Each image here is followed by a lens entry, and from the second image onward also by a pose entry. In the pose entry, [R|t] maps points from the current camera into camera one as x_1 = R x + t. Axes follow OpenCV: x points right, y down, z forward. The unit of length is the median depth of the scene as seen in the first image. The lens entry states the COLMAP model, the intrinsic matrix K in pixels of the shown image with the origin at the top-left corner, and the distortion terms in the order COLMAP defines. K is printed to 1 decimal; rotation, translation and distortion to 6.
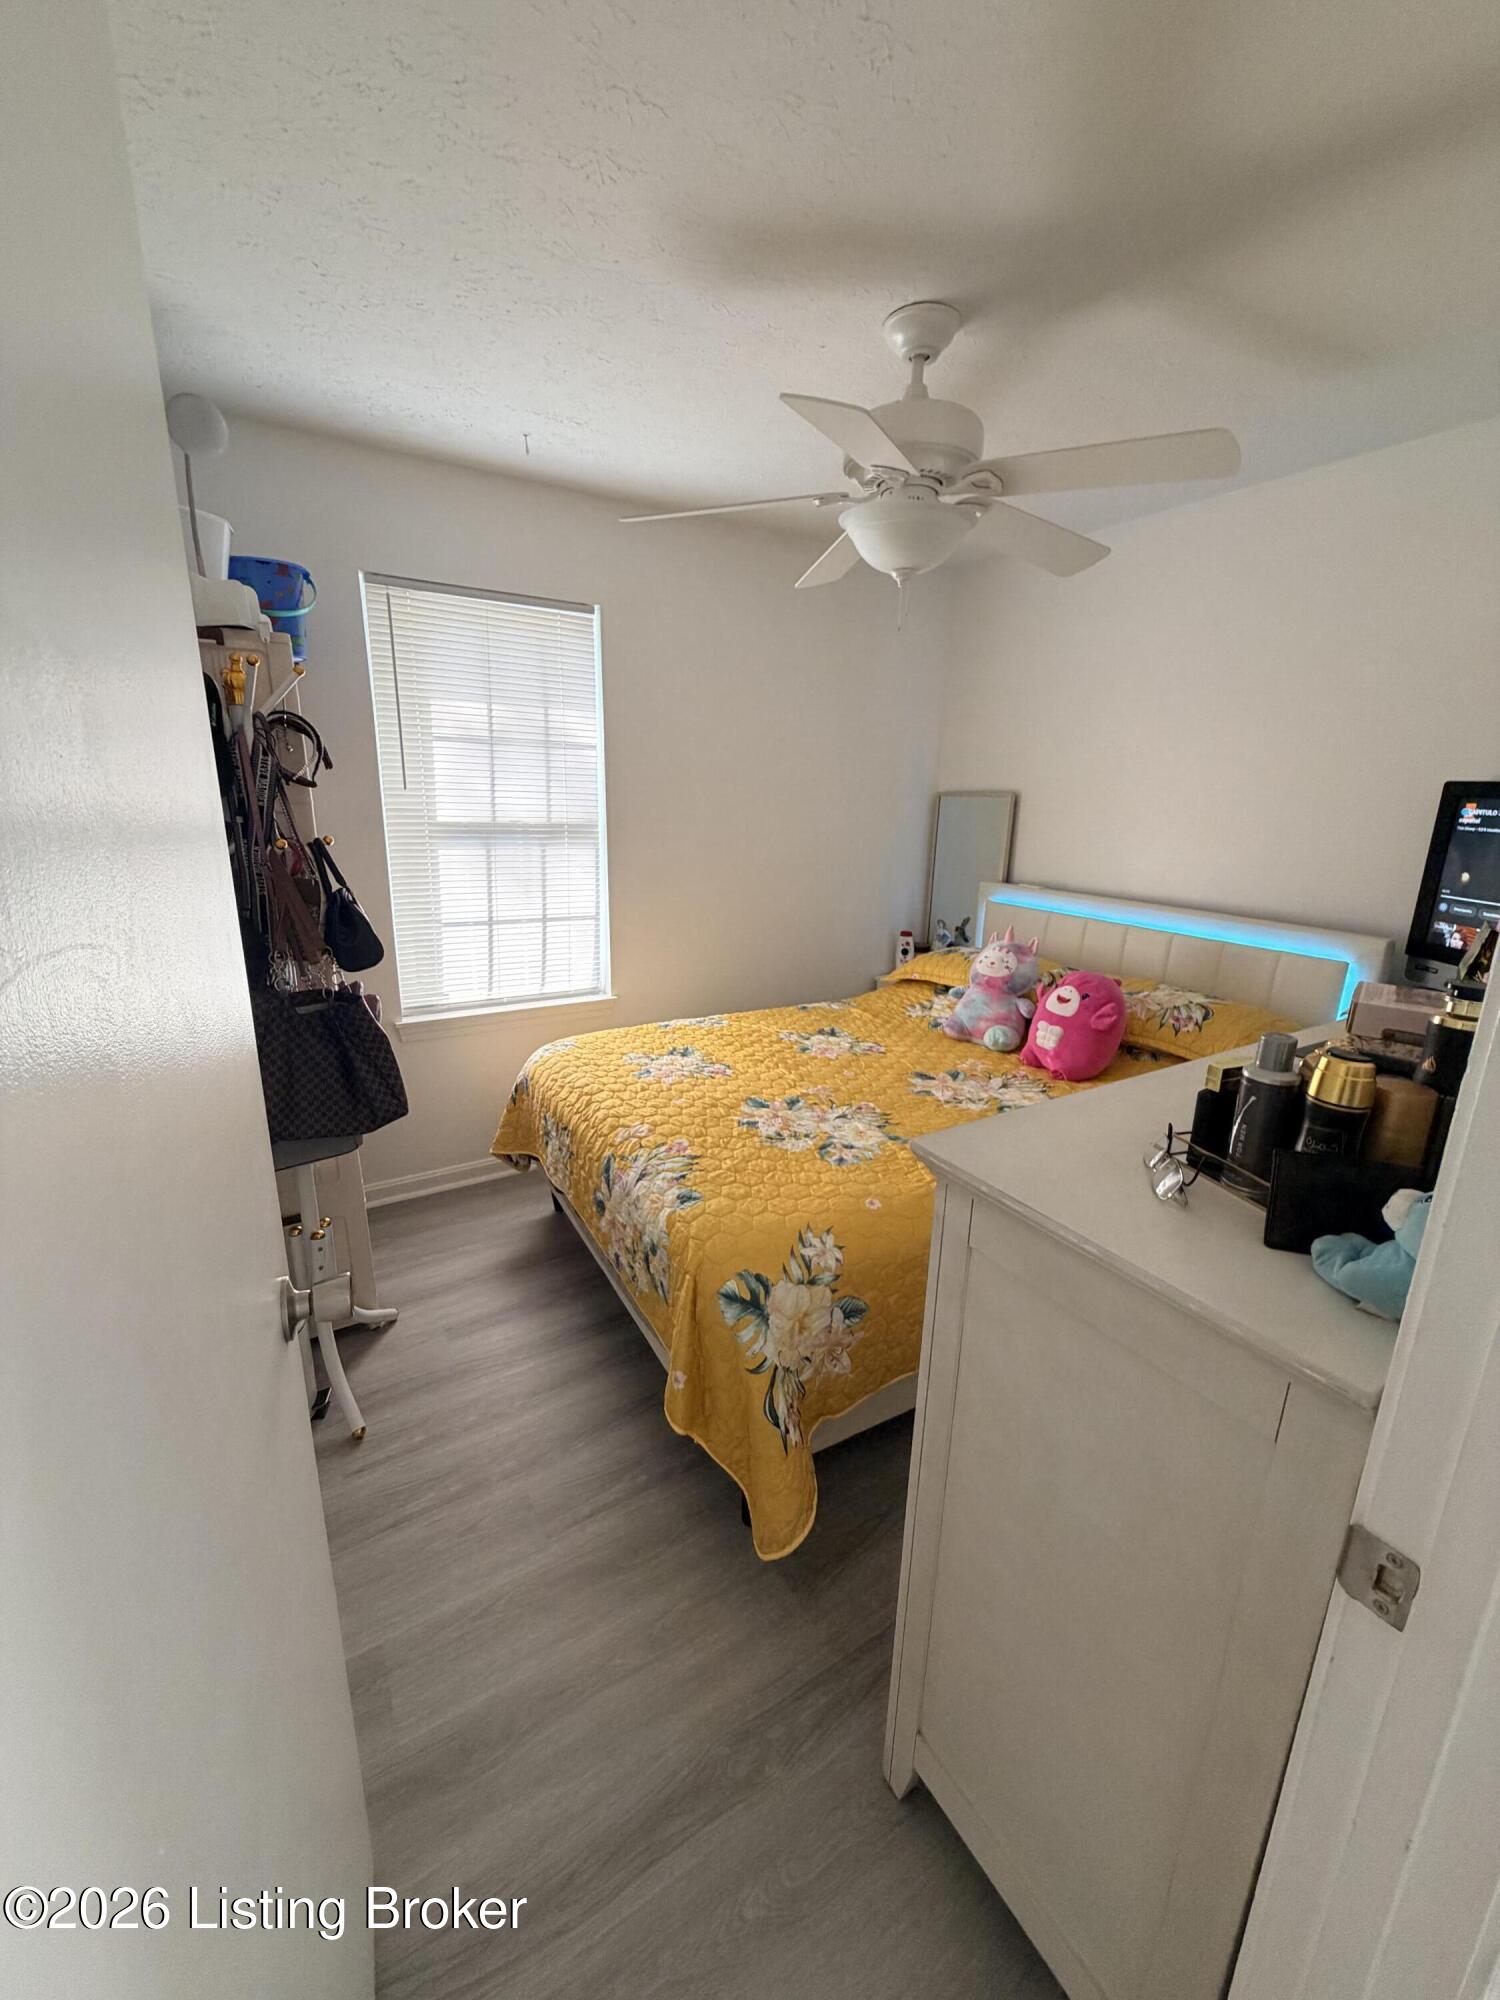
lens RADIAL K [[795.8, 0, 746.8], [0, 795.8, 993.9], [0, 0, 1]] dist [-0.001049, 0.000440]
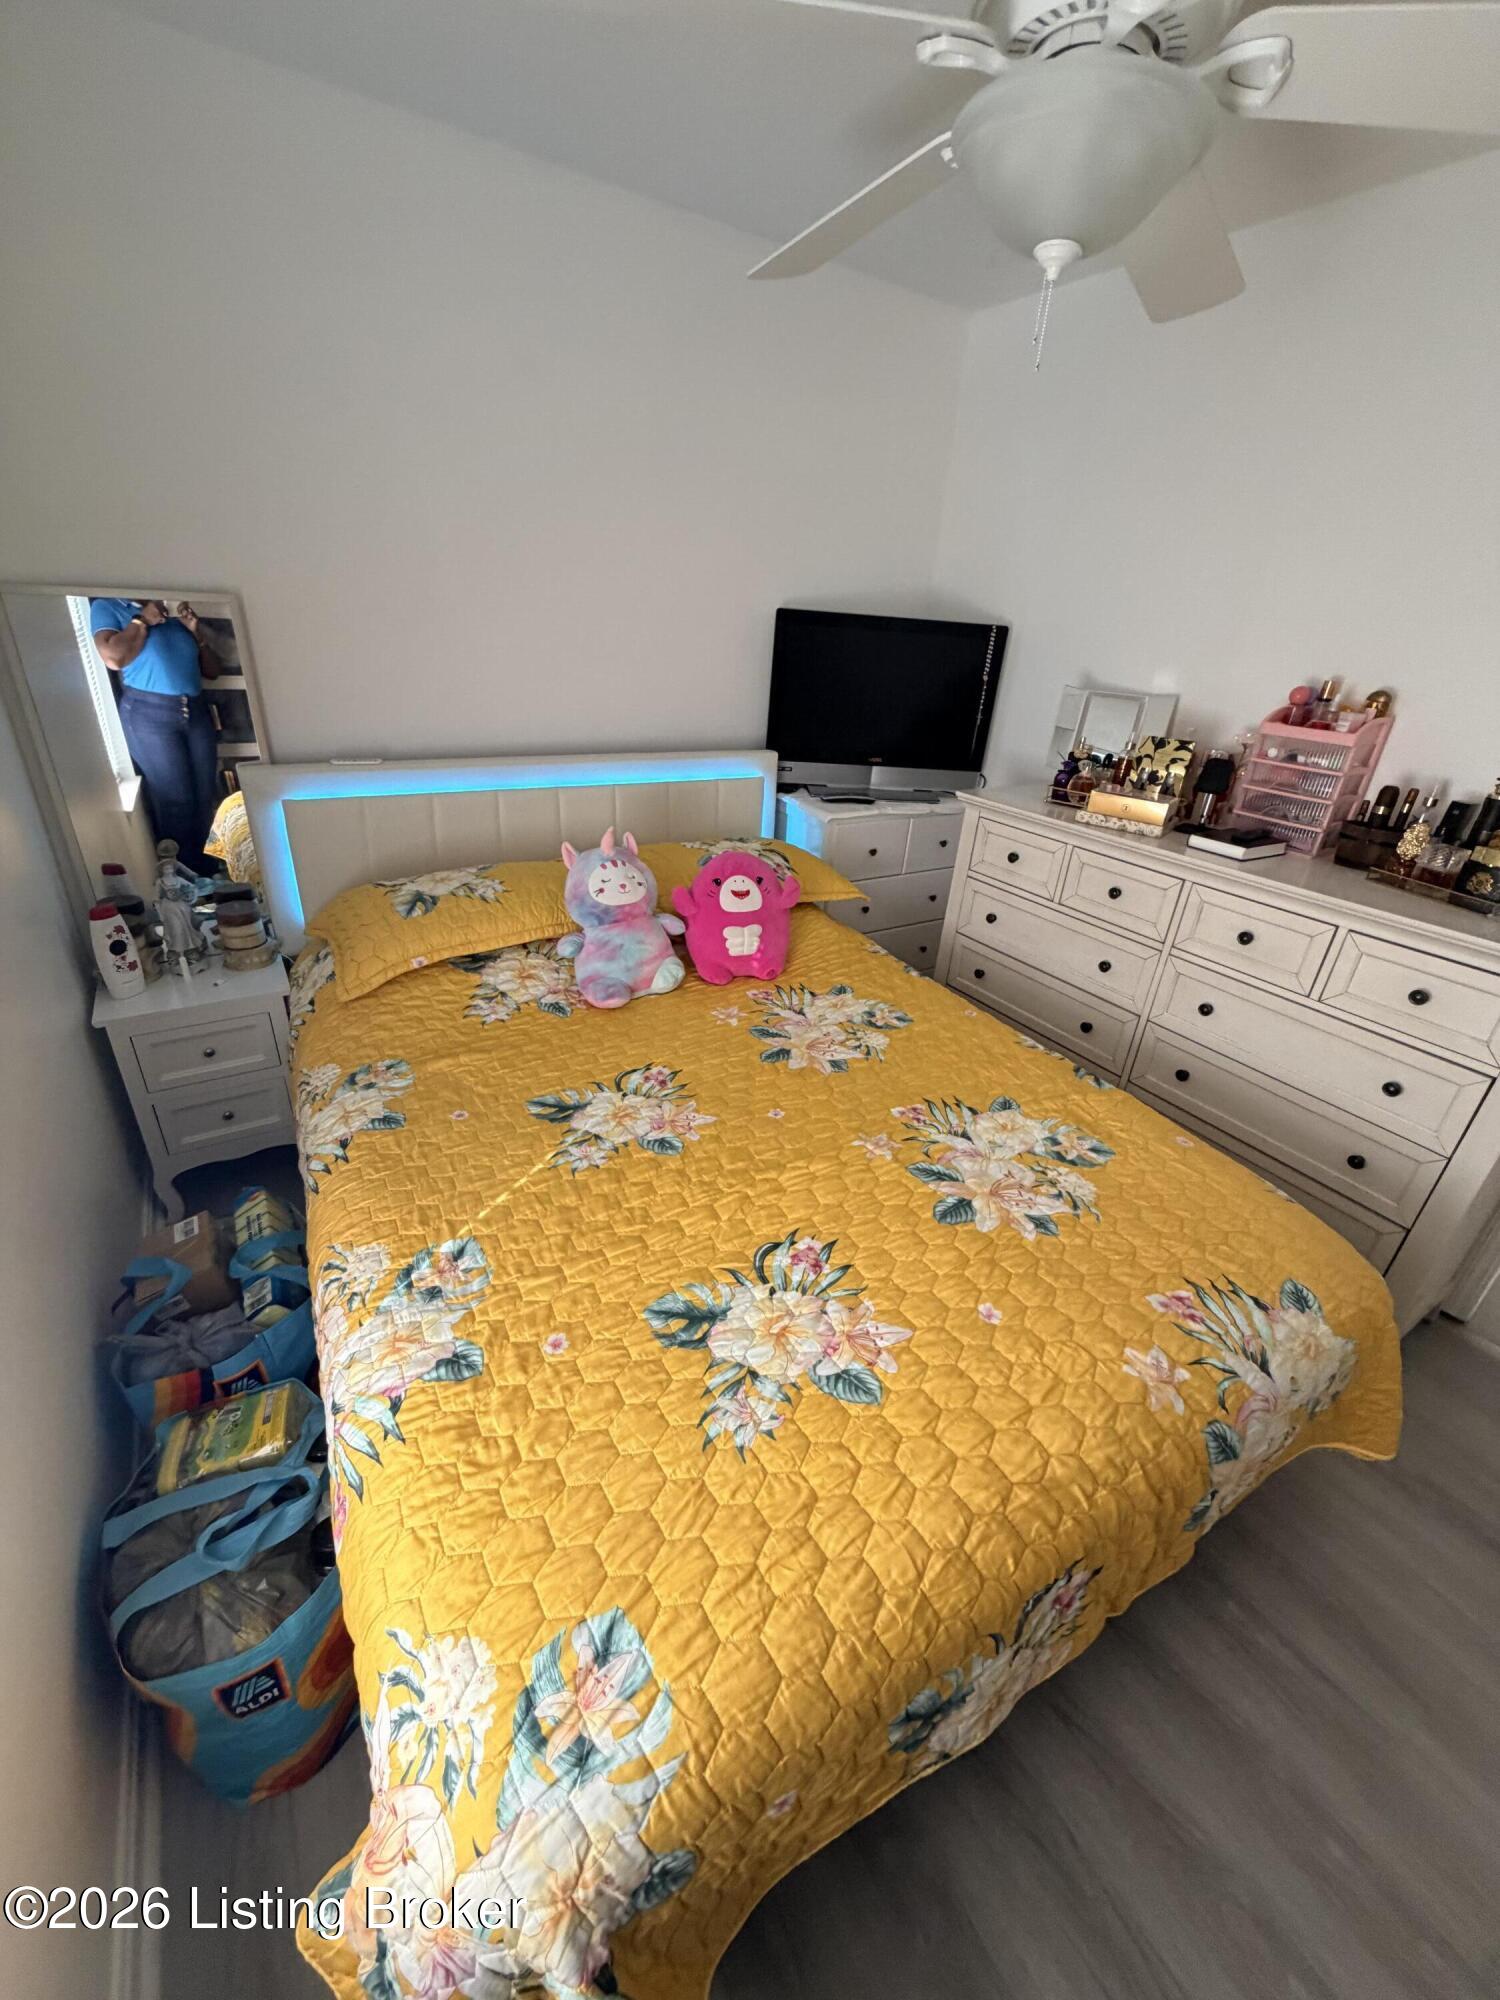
lens RADIAL K [[795.8, 0, 748.4], [0, 795.8, 1003.6], [0, 0, 1]] dist [-0.001049, 0.000440]
pose [[-0.022738, -0.464331, 0.885370, -0.399133], [0.184999, 0.868350, 0.460157, -0.276984], [-0.982476, 0.174256, 0.066156, 0.961089]]
